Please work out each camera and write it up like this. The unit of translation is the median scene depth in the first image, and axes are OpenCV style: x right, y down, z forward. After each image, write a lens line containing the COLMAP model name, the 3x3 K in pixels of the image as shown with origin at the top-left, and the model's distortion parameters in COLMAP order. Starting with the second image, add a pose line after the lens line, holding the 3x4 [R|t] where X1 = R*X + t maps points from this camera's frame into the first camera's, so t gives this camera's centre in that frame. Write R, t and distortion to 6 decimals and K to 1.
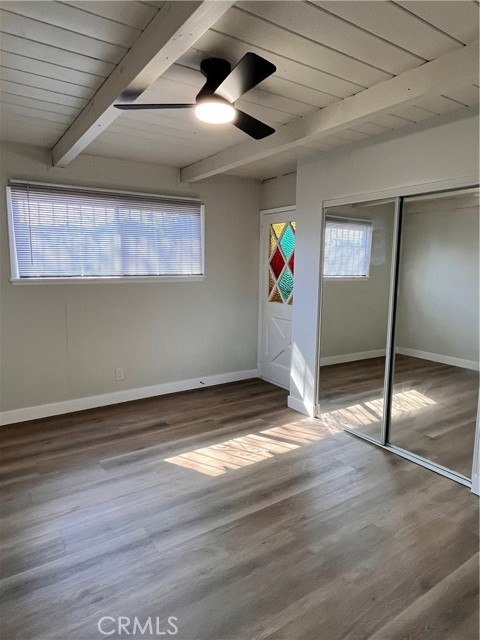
lens RADIAL K [[394.8, 0, 233.9], [0, 394.8, 324.3], [0, 0, 1]] dist [-0.008265, 0.001911]
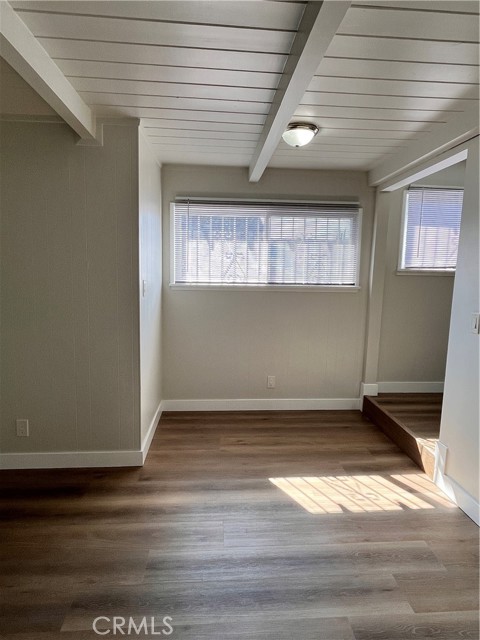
lens RADIAL K [[394.8, 0, 244.2], [0, 394.8, 318.7], [0, 0, 1]] dist [-0.008265, 0.001911]
pose [[0.878970, 0.063126, -0.472680, 0.164020], [-0.081043, 0.996555, -0.017615, -0.014013], [0.469939, 0.053791, 0.881058, 0.110793]]
